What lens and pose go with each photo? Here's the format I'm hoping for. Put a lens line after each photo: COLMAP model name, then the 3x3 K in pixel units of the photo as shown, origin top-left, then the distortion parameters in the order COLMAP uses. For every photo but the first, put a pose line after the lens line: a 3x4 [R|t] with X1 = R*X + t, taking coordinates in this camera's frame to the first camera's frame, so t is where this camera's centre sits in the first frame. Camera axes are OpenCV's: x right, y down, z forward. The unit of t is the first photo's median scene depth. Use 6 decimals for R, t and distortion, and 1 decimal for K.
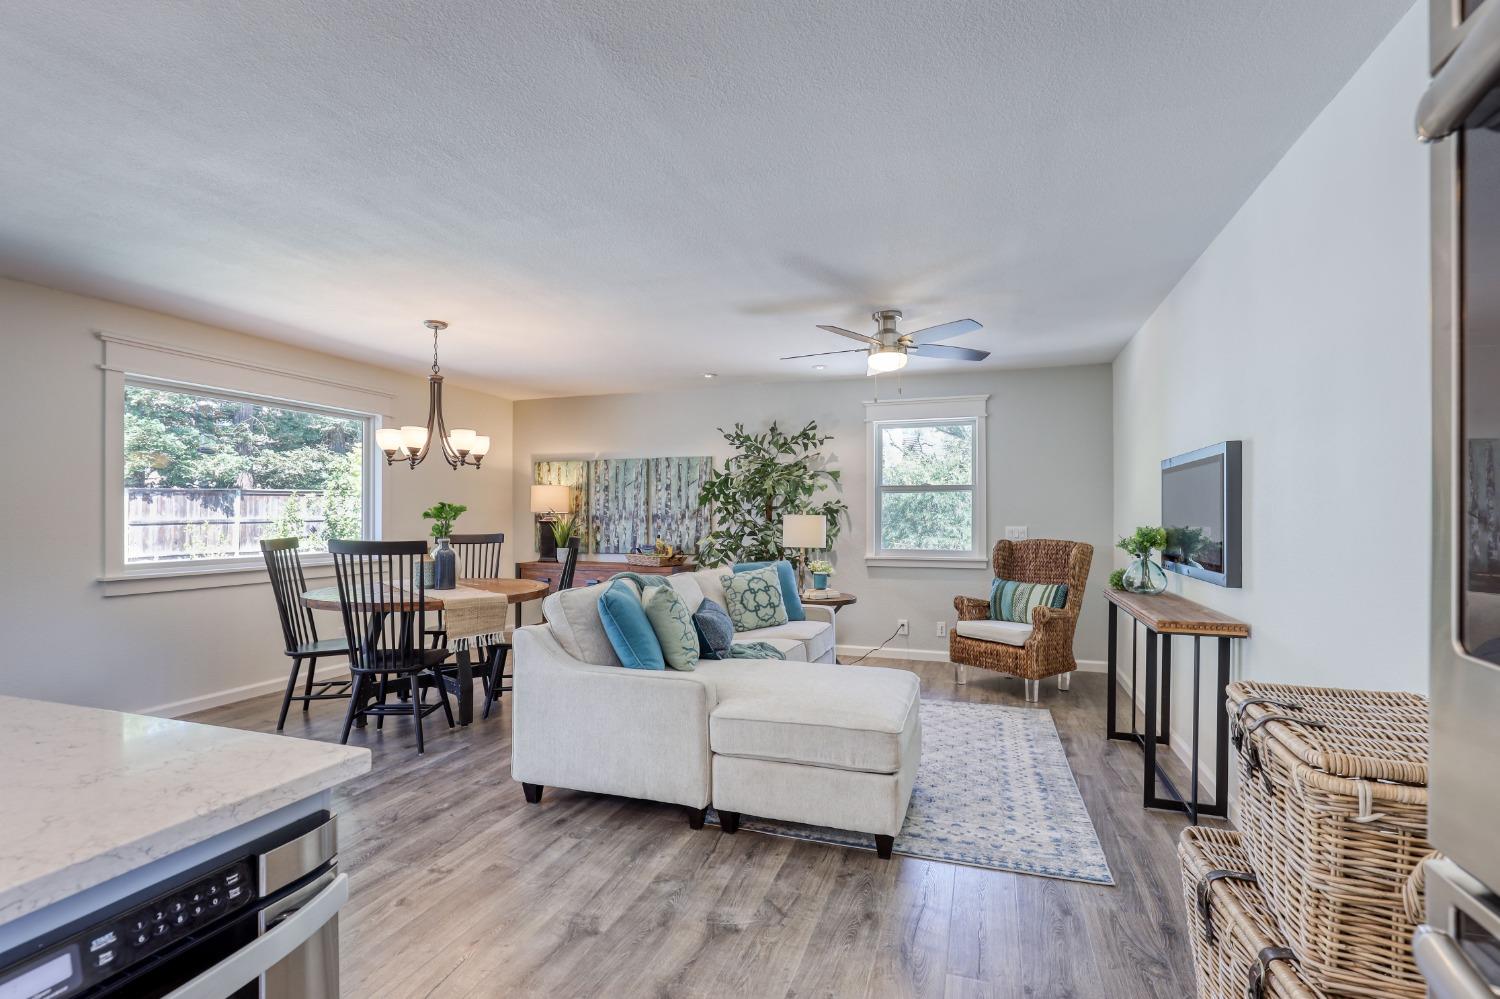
lens RADIAL K [[688.5, 0, 748.1], [0, 688.5, 510.2], [0, 0, 1]] dist [-0.019820, 0.008094]
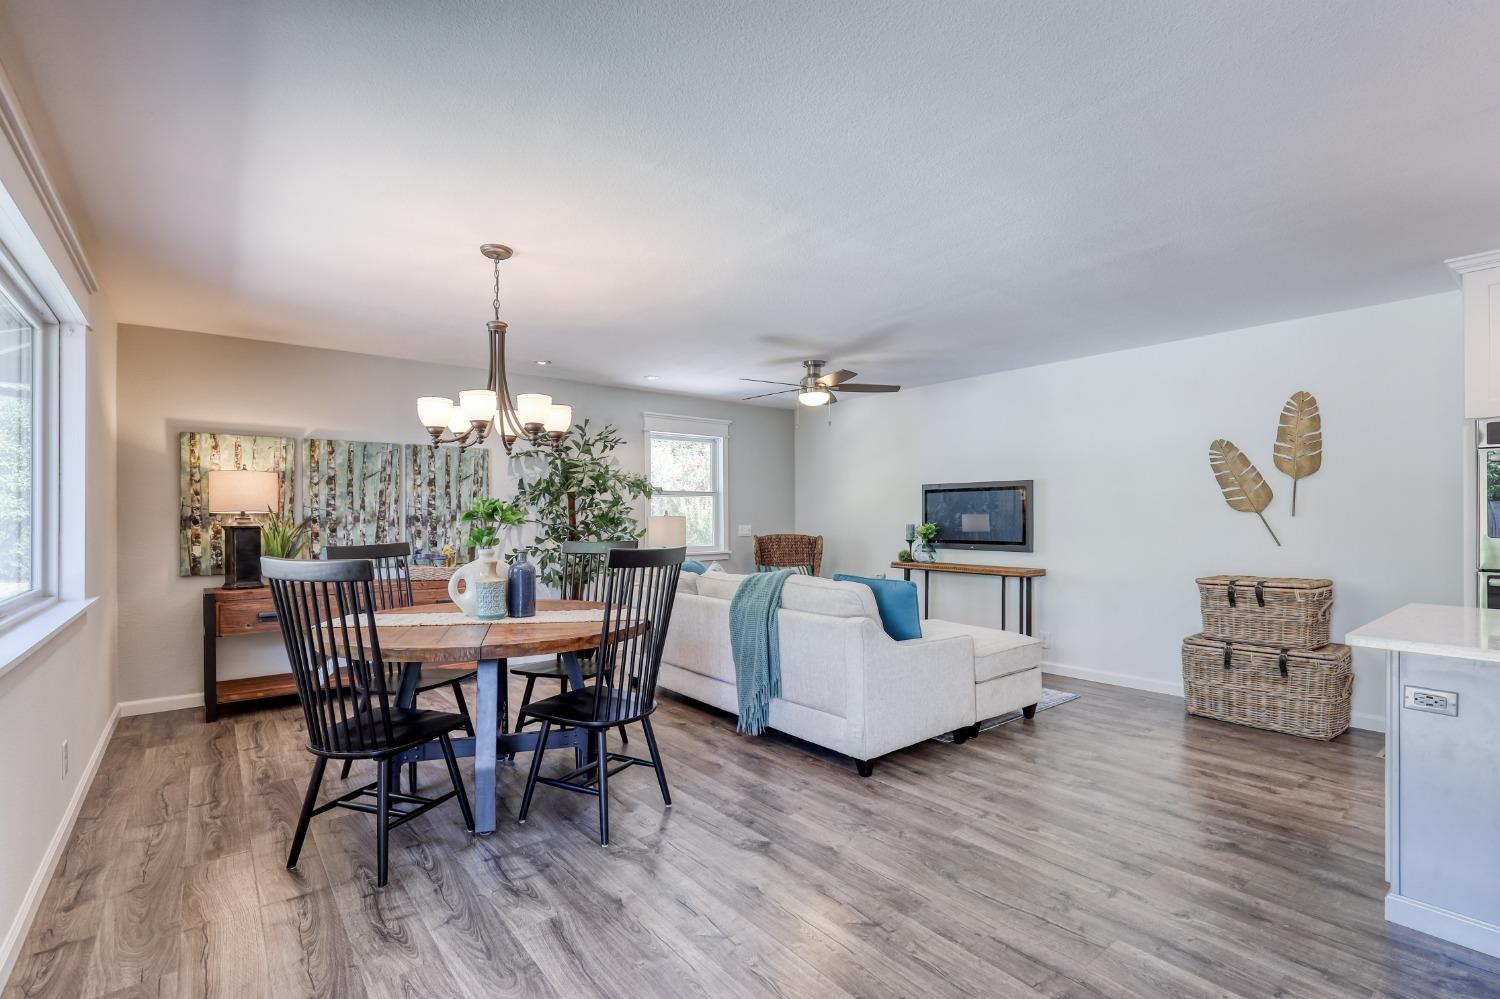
lens RADIAL K [[688.5, 0, 751.6], [0, 688.5, 511.1], [0, 0, 1]] dist [-0.019820, 0.008094]
pose [[0.534543, 0.006982, 0.845112, -0.746528], [-0.005133, 0.999974, -0.005015, 0.003283], [-0.845125, -0.001657, 0.534565, 0.314200]]
